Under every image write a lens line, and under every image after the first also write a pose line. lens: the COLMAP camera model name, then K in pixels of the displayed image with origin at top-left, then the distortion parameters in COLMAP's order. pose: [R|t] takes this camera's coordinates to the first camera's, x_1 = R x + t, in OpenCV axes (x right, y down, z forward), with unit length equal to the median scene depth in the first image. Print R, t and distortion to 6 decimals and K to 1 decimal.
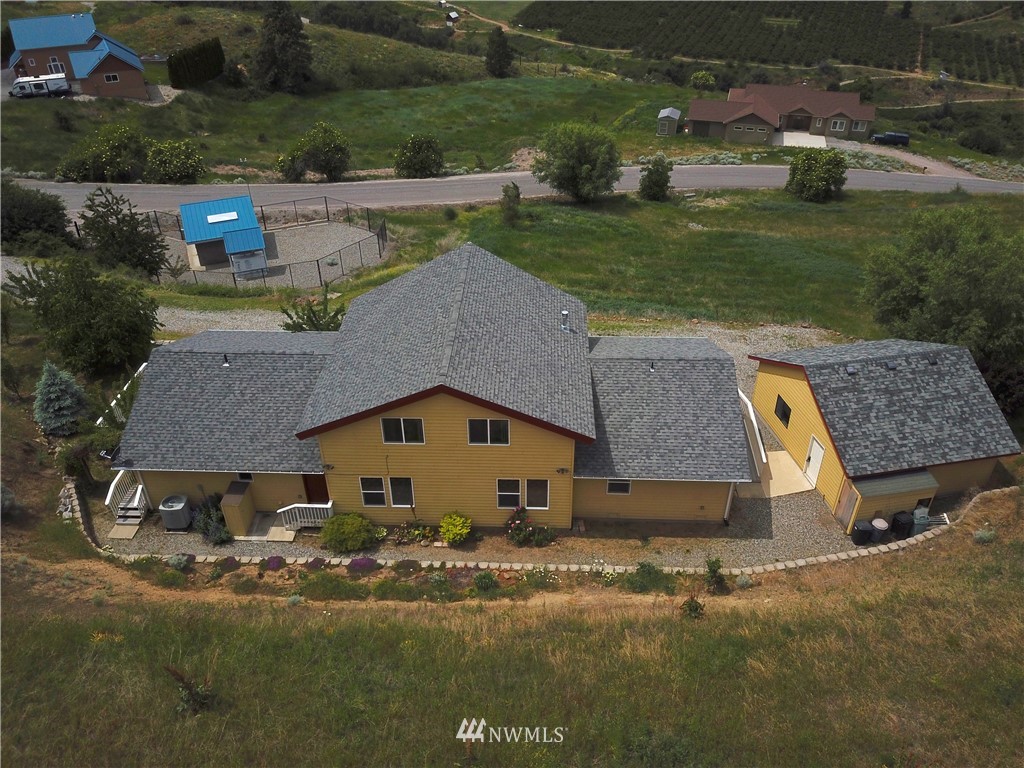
lens RADIAL K [[781.9, 0, 512.0], [0, 781.9, 384.0], [0, 0, 1]] dist [-0.000610, -0.007441]
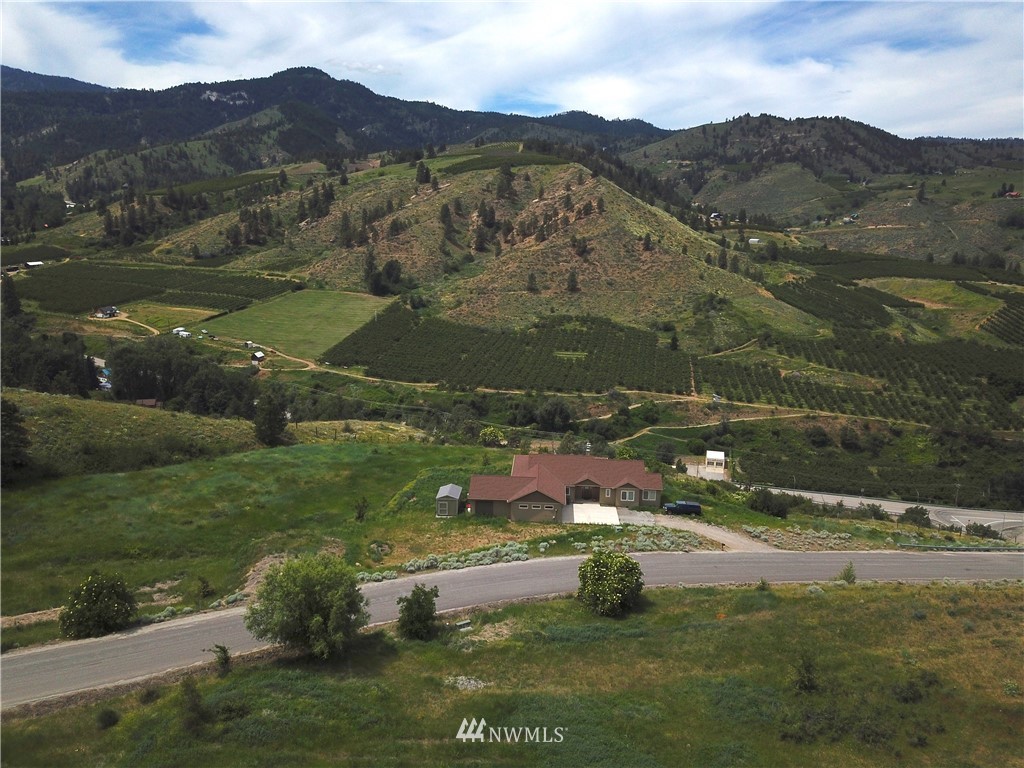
lens RADIAL K [[781.9, 0, 512.0], [0, 781.9, 384.0], [0, 0, 1]] dist [-0.000610, -0.007441]
pose [[0.975230, -0.024759, 0.219802, 0.068708], [0.105516, 0.925435, -0.363919, -0.111722], [-0.194402, 0.378098, 0.905124, 0.110231]]
